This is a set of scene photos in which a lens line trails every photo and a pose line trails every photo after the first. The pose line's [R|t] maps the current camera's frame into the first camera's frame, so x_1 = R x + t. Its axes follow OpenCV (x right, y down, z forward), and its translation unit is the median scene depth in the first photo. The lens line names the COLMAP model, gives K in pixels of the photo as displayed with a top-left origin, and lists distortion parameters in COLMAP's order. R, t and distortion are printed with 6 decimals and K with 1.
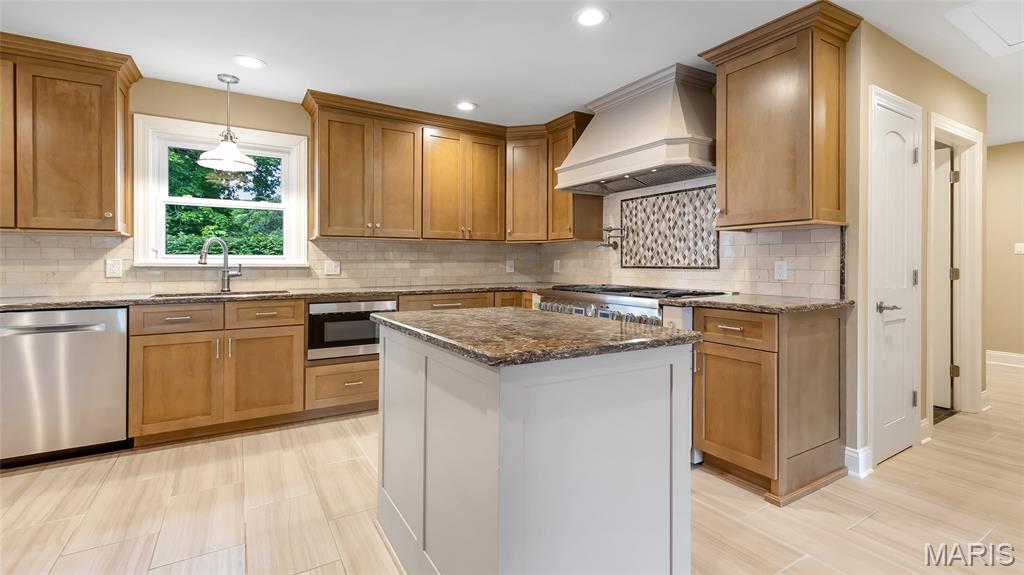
lens RADIAL K [[461.5, 0, 542.1], [0, 461.5, 263.6], [0, 0, 1]] dist [0.002644, -0.000188]
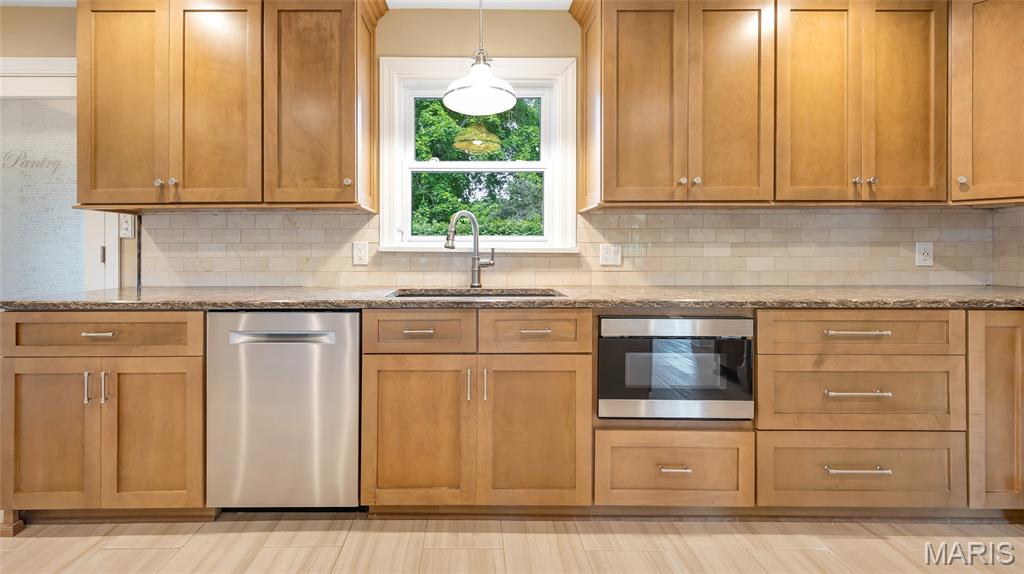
lens RADIAL K [[436.1, 0, 471.0], [0, 436.1, 252.4], [0, 0, 1]] dist [0.000021, -0.000005]
pose [[0.831738, 0.001857, -0.555166, -0.337769], [-0.000768, 0.999997, 0.002194, 0.005663], [0.555168, -0.001399, 0.831737, 0.463986]]
